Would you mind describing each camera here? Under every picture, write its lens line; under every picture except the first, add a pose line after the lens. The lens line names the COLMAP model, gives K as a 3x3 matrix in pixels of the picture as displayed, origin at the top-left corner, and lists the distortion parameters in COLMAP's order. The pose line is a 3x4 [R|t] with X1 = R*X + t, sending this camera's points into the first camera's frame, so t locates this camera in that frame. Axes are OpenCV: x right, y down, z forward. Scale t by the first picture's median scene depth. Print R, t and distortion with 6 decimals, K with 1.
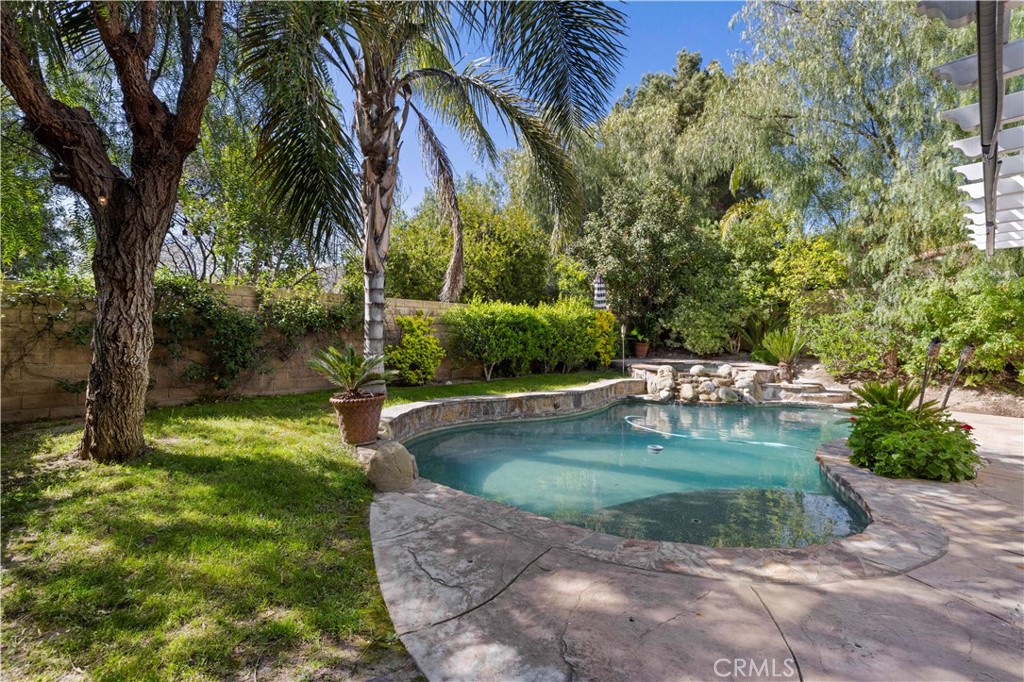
lens RADIAL K [[440.3, 0, 512.0], [0, 440.3, 341.0], [0, 0, 1]] dist [0.008748, 0.000044]
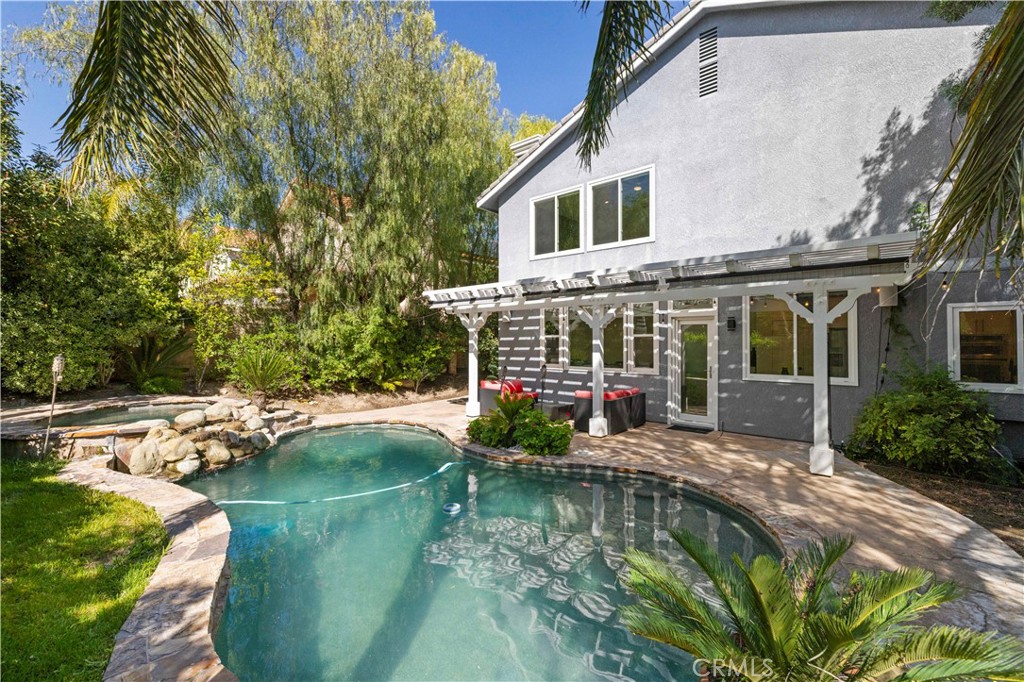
lens RADIAL K [[427.9, 0, 510.7], [0, 427.9, 333.3], [0, 0, 1]] dist [-0.000736, -0.000034]
pose [[-0.126045, 0.008812, 0.991985, -0.303460], [0.013078, 0.999888, -0.007221, -0.054267], [-0.991938, 0.012063, -0.126146, 0.622116]]
